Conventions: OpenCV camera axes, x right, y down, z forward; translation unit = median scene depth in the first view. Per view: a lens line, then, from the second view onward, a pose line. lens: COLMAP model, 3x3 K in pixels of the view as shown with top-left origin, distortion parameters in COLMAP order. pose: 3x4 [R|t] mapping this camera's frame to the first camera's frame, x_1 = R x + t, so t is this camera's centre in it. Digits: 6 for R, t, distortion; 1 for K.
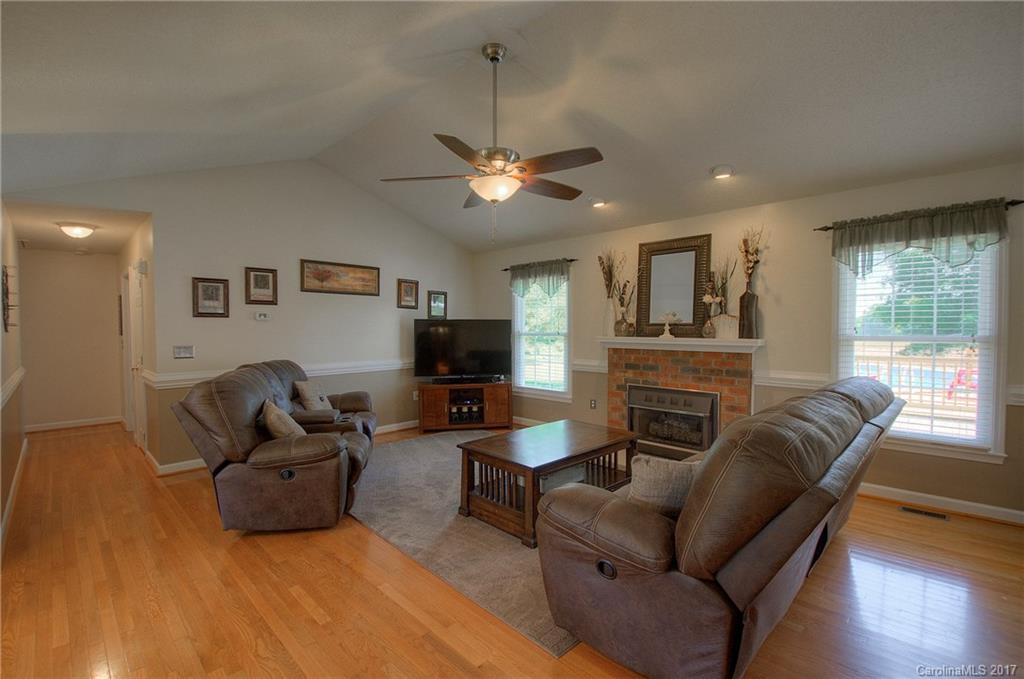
lens RADIAL K [[449.7, 0, 517.1], [0, 449.7, 342.3], [0, 0, 1]] dist [0.001619, -0.017151]
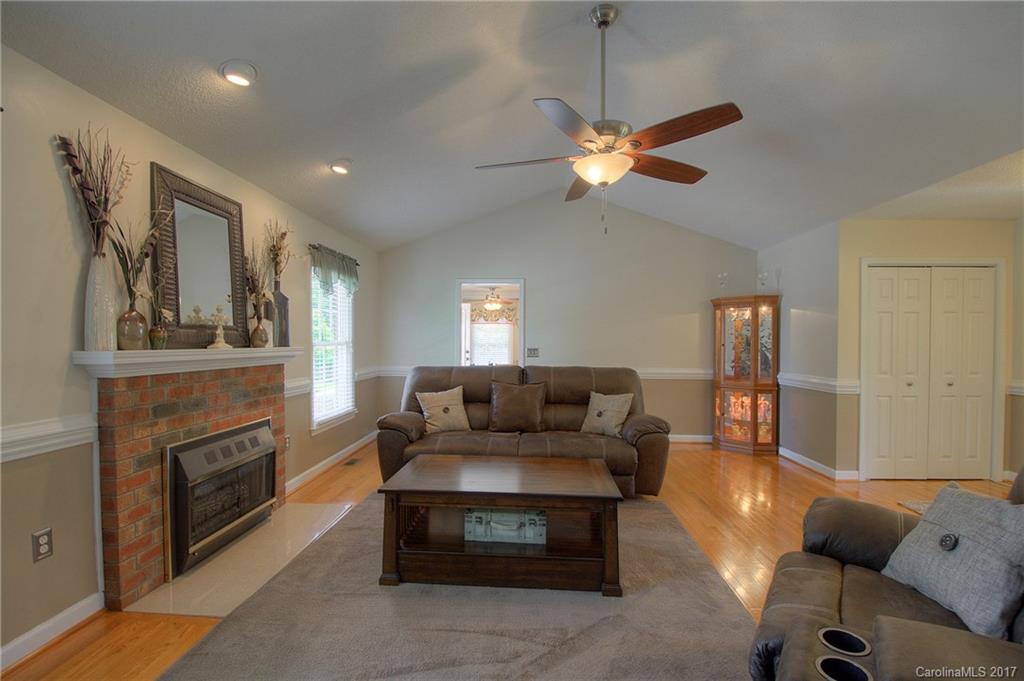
lens RADIAL K [[449.7, 0, 517.1], [0, 449.7, 343.3], [0, 0, 1]] dist [0.001619, -0.017151]
pose [[-0.665306, -0.002899, 0.746565, -0.391199], [0.024330, 0.999377, 0.025563, -0.023712], [-0.746174, 0.035171, -0.664821, 1.111722]]
